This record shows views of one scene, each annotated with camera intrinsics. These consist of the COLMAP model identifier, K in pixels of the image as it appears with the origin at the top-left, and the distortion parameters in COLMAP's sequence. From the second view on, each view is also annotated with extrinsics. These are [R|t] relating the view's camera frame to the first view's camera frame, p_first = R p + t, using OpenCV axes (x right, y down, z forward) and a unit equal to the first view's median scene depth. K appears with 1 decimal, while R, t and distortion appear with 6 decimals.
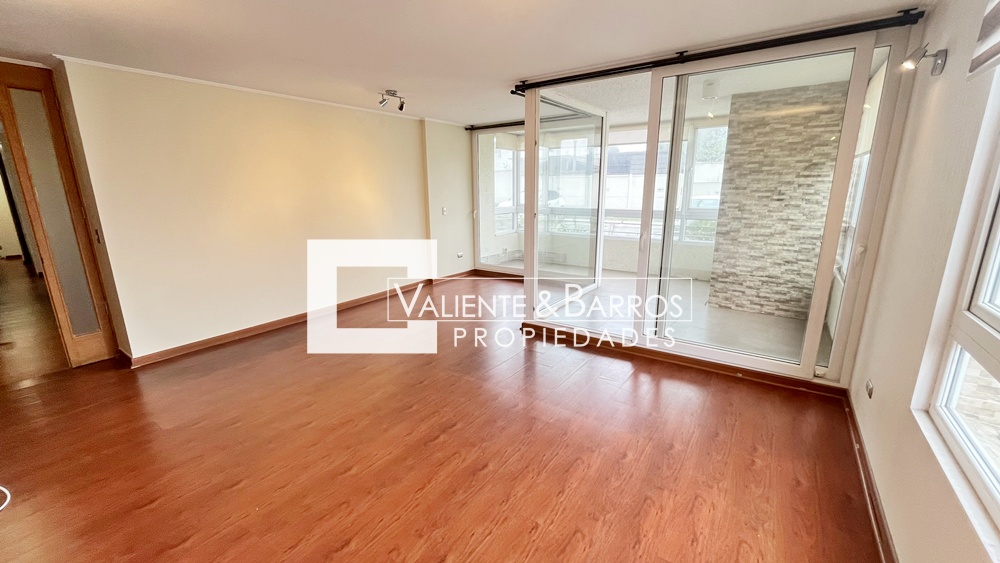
lens RADIAL K [[403.6, 0, 502.3], [0, 403.6, 280.5], [0, 0, 1]] dist [0.003501, -0.000193]
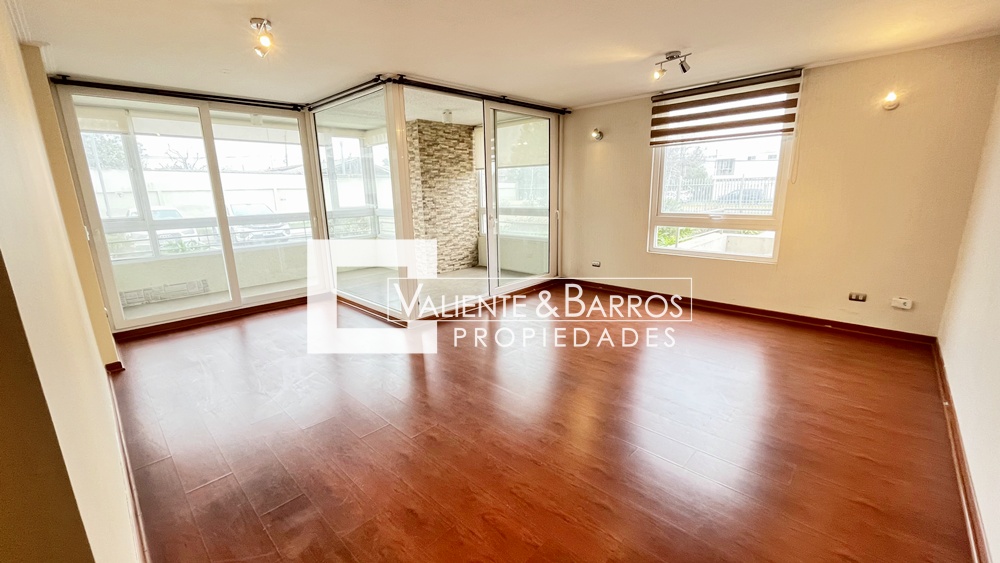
lens RADIAL K [[403.6, 0, 501.7], [0, 403.6, 281.3], [0, 0, 1]] dist [0.003501, -0.000193]
pose [[0.161895, -0.216718, 0.962717, -0.823217], [0.243677, 0.954154, 0.173813, -0.102831], [-0.956249, 0.206453, 0.207282, 0.556779]]
